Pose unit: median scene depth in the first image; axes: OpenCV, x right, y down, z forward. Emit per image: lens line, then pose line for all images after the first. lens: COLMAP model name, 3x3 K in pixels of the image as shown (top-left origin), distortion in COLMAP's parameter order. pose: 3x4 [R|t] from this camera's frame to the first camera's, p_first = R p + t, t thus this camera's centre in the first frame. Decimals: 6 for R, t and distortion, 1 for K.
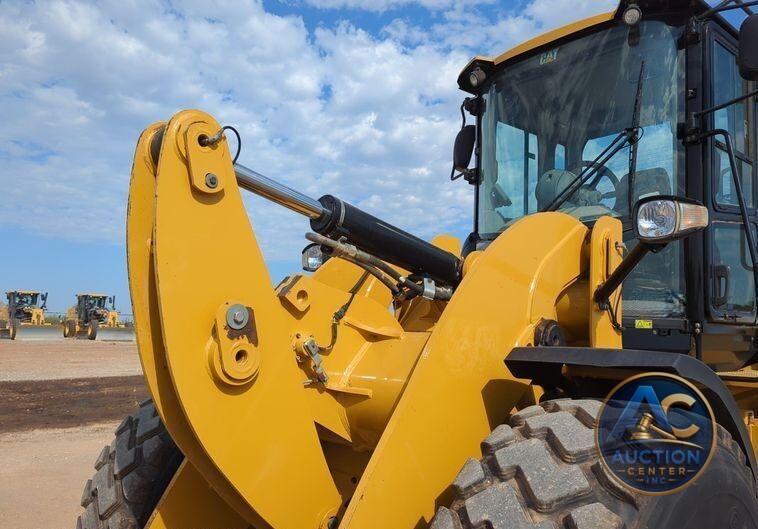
lens RADIAL K [[618.7, 0, 373.2], [0, 618.7, 281.7], [0, 0, 1]] dist [0.031013, -0.052822]
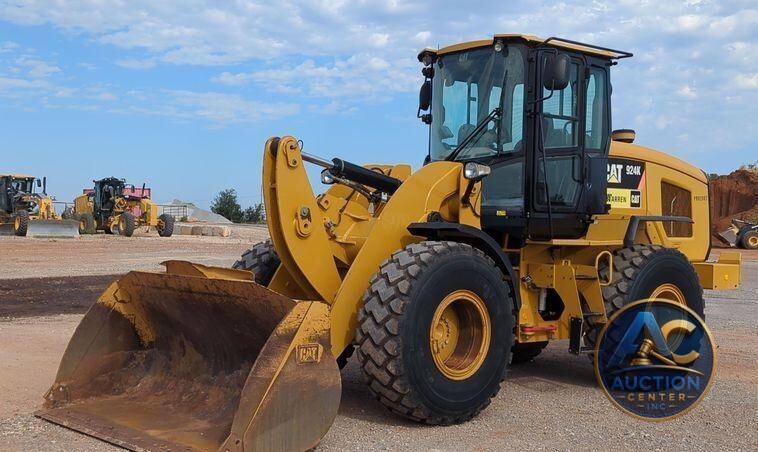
lens RADIAL K [[1060.4, 0, 379.0], [0, 1060.4, 226.0], [0, 0, 1]] dist [0.042588, 0.006983]
pose [[0.999656, -0.004581, -0.025817, 0.180380], [0.006635, 0.996768, 0.080064, -0.197361], [0.025367, -0.080208, 0.996455, -2.864619]]
